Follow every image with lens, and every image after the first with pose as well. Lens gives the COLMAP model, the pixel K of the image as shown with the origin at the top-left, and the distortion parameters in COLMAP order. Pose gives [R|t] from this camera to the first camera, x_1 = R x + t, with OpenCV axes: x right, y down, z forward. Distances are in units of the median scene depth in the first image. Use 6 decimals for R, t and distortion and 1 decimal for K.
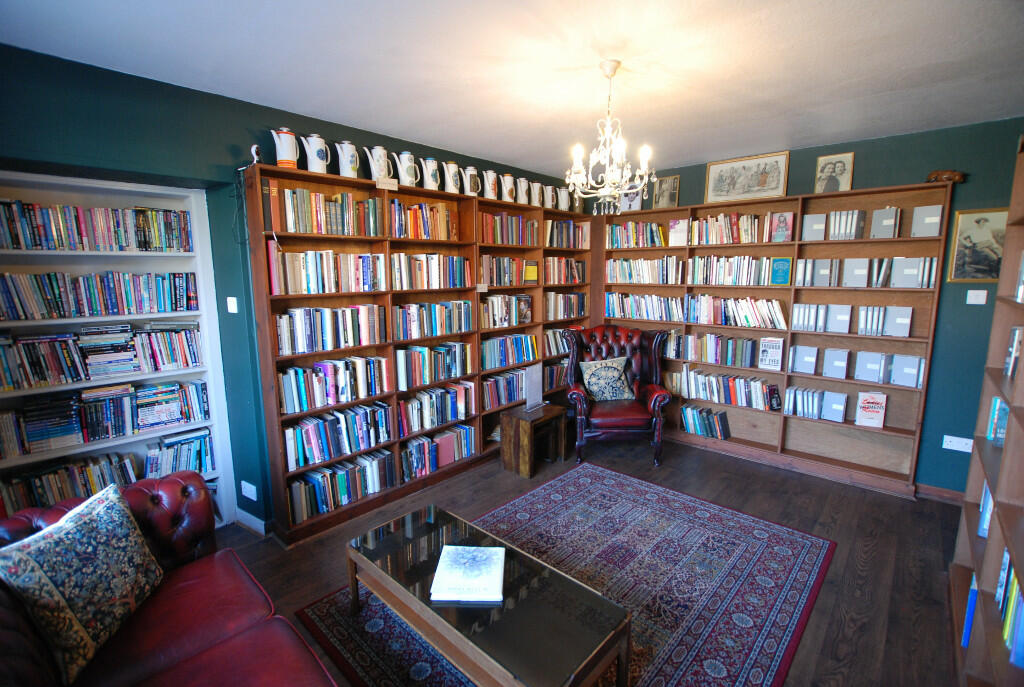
lens RADIAL K [[457.6, 0, 499.0], [0, 457.6, 342.0], [0, 0, 1]] dist [-0.031483, 0.000479]
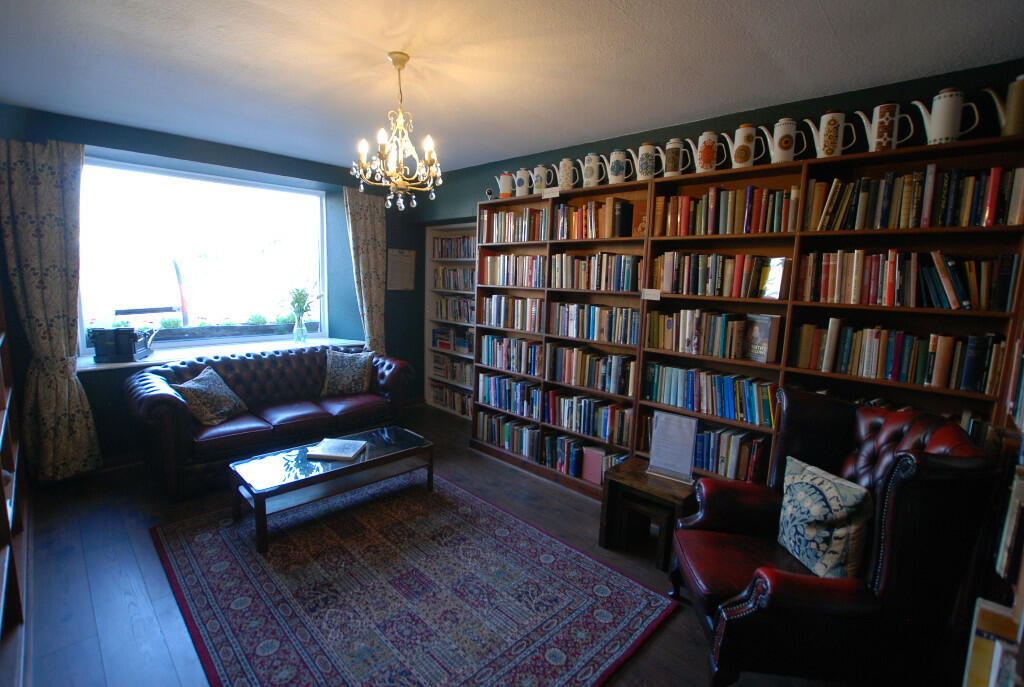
lens RADIAL K [[457.6, 0, 499.0], [0, 457.6, 342.0], [0, 0, 1]] dist [-0.031483, 0.000479]
pose [[-0.018156, 0.150498, -0.988444, 0.843617], [-0.177992, 0.972329, 0.151314, -0.125500], [0.983865, 0.178682, 0.009134, 0.846979]]
